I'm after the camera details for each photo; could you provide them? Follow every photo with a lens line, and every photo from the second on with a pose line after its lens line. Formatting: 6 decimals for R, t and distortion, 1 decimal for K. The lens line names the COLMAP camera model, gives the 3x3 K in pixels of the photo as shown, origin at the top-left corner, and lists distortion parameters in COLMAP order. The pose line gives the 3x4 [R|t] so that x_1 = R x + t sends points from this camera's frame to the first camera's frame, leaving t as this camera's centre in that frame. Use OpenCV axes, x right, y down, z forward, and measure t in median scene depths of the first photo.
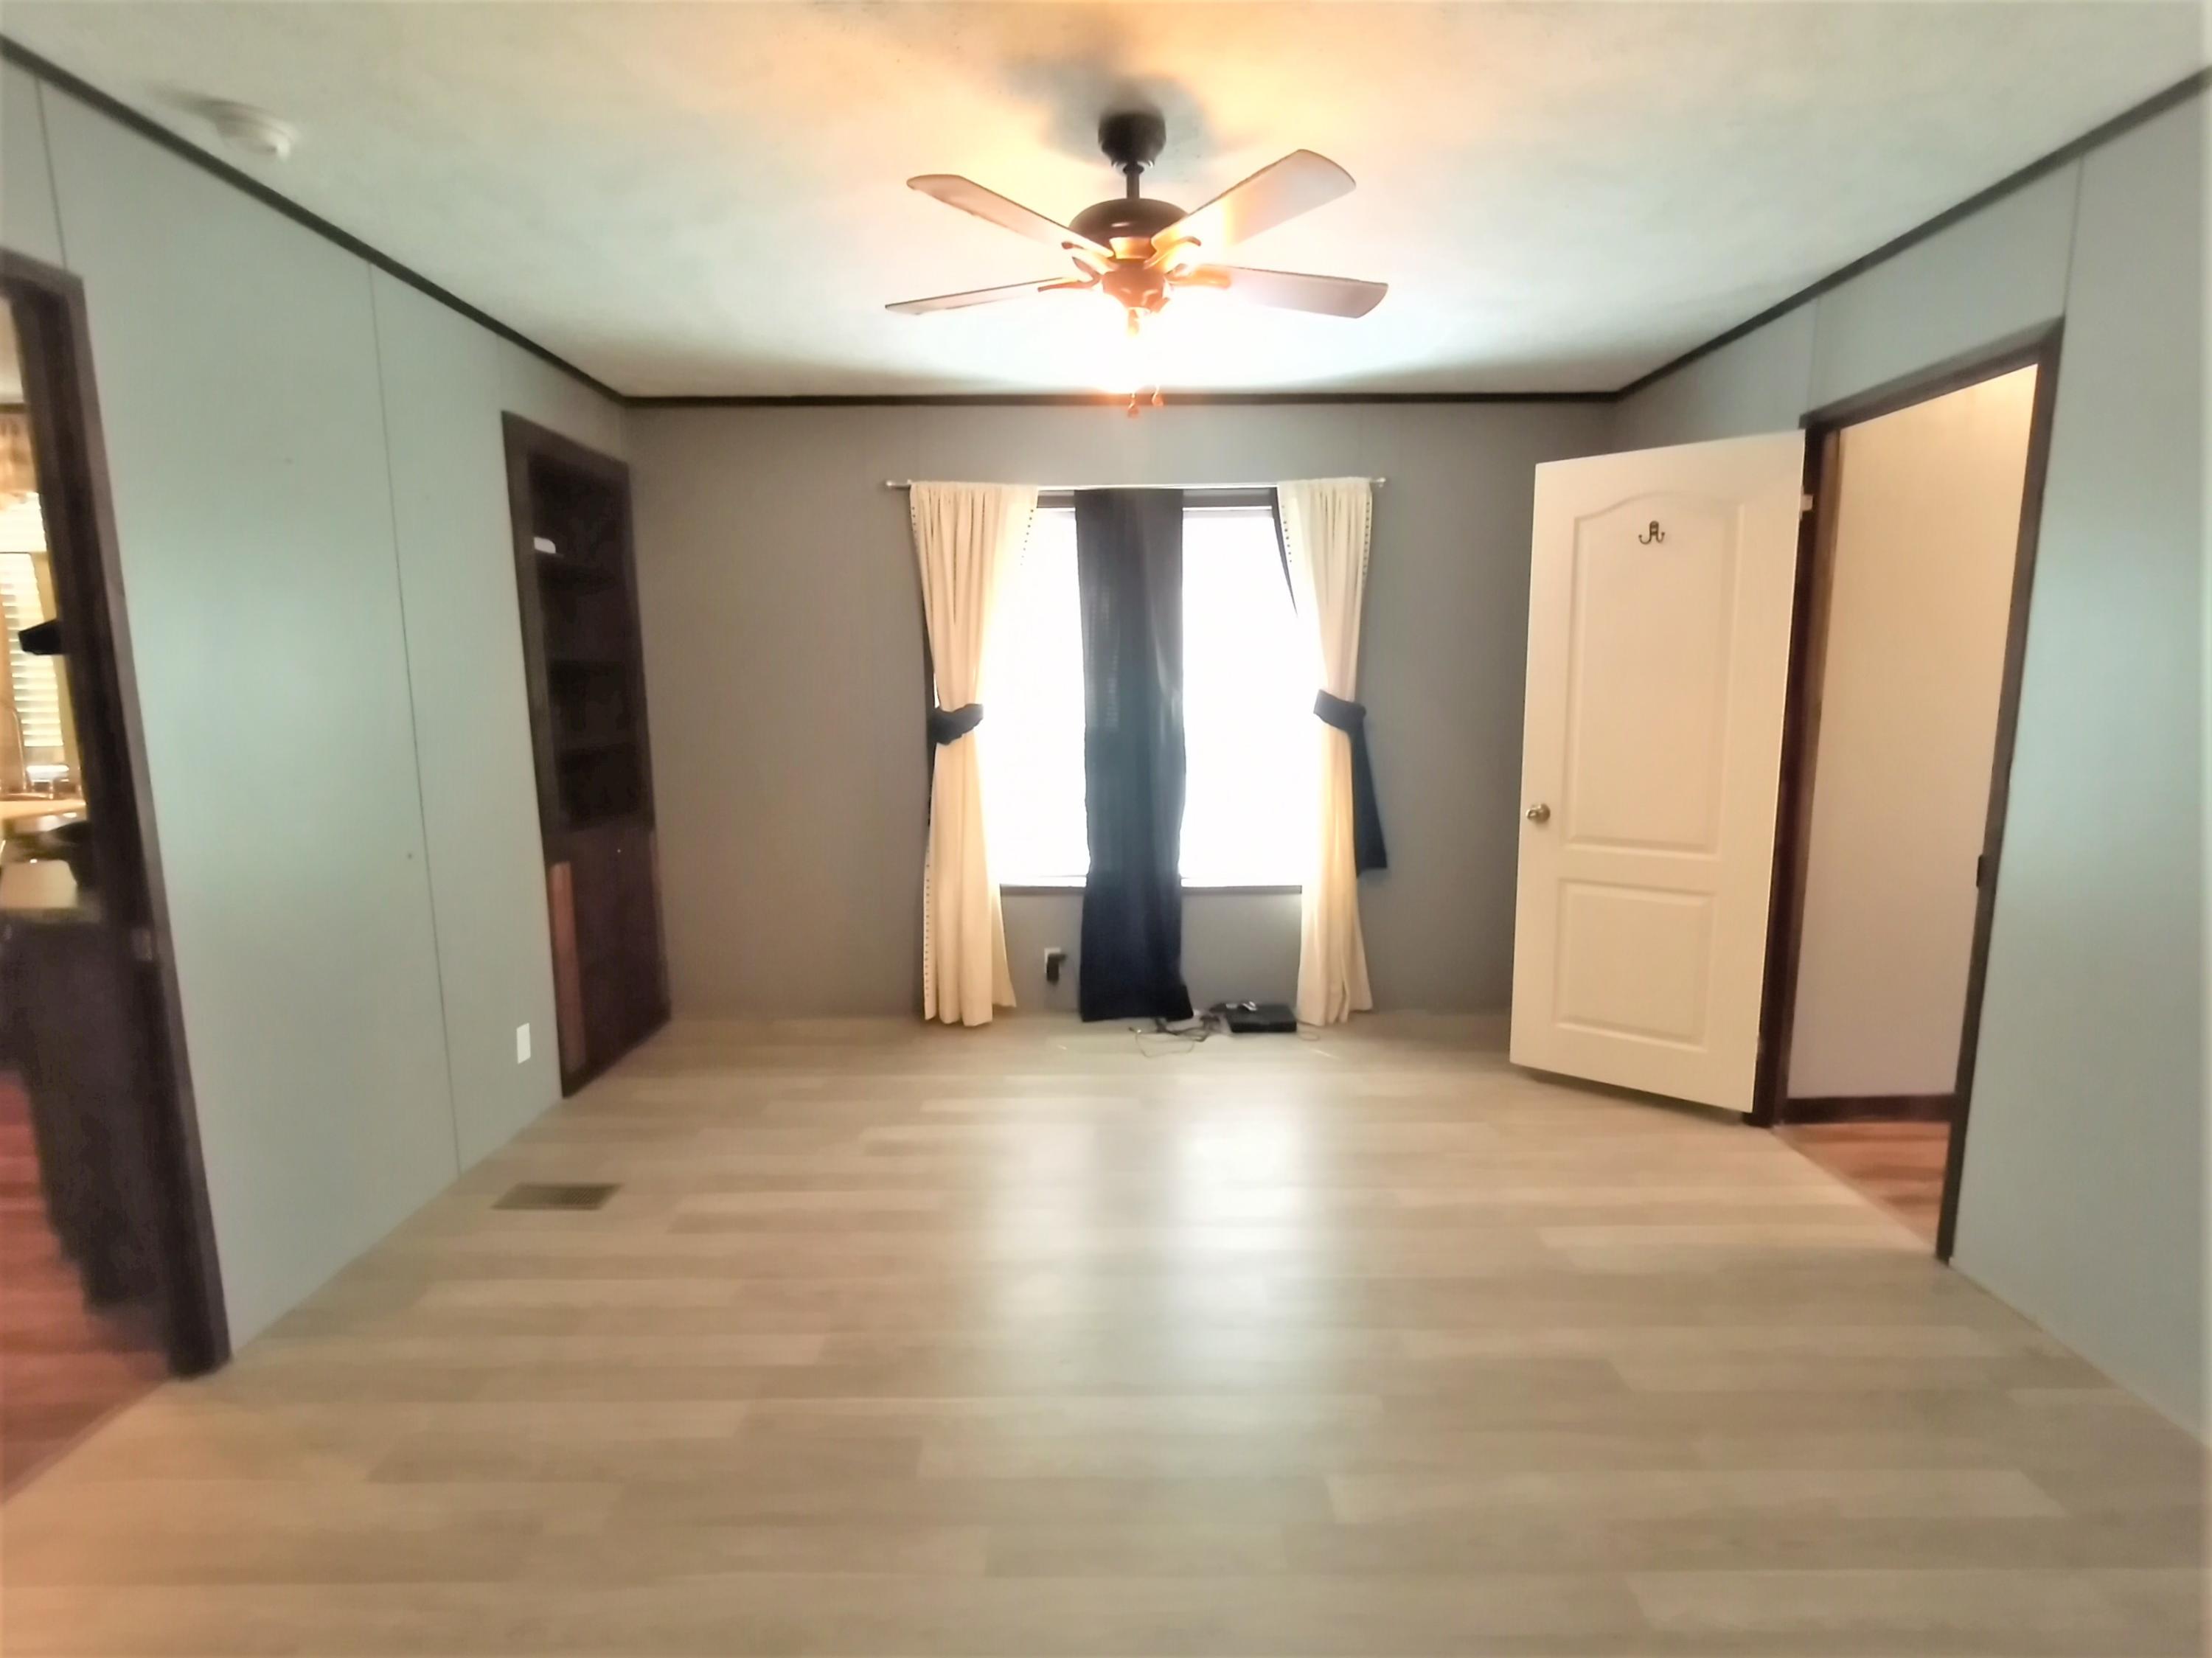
lens RADIAL K [[1038.7, 0, 1106.0], [0, 1038.7, 829.0], [0, 0, 1]] dist [0.000502, -0.000359]
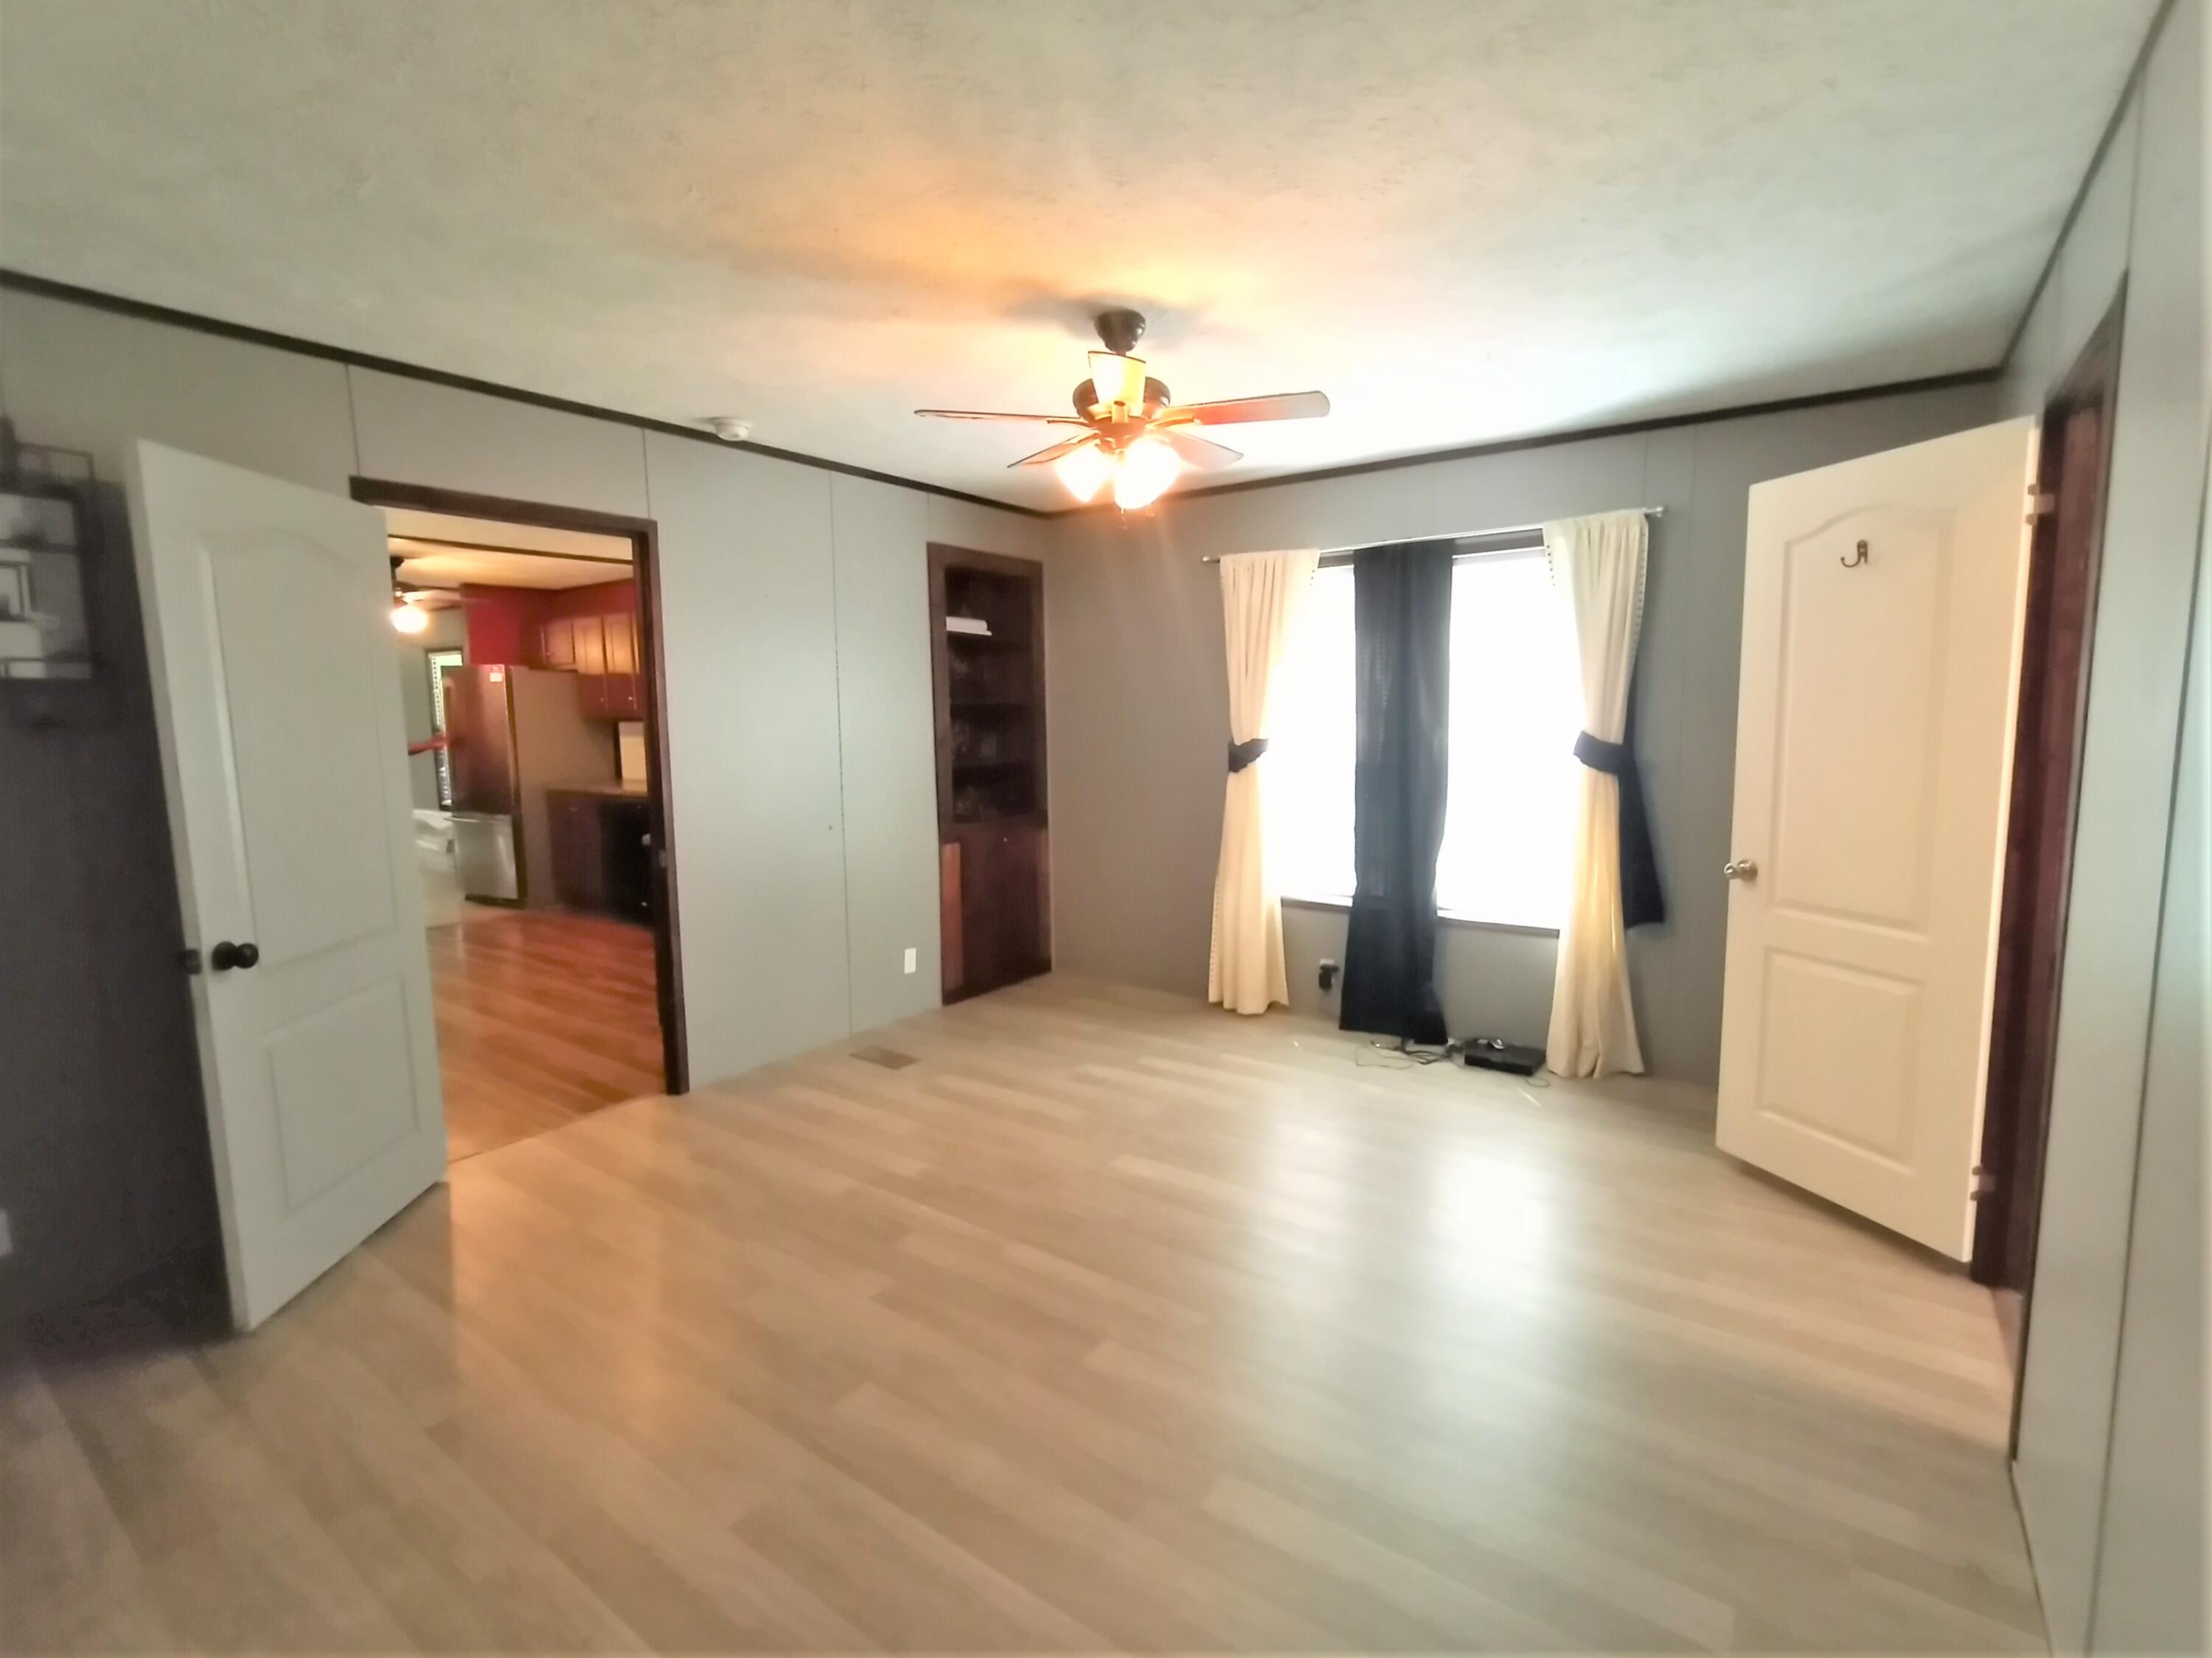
lens RADIAL K [[1020.9, 0, 1106.0], [0, 1020.9, 829.0], [0, 0, 1]] dist [0.010953, -0.000095]
pose [[0.812989, 0.067151, -0.578395, 0.415246], [-0.082701, 0.996574, -0.000543, -0.004229], [0.576377, 0.048276, 0.815757, -0.035166]]
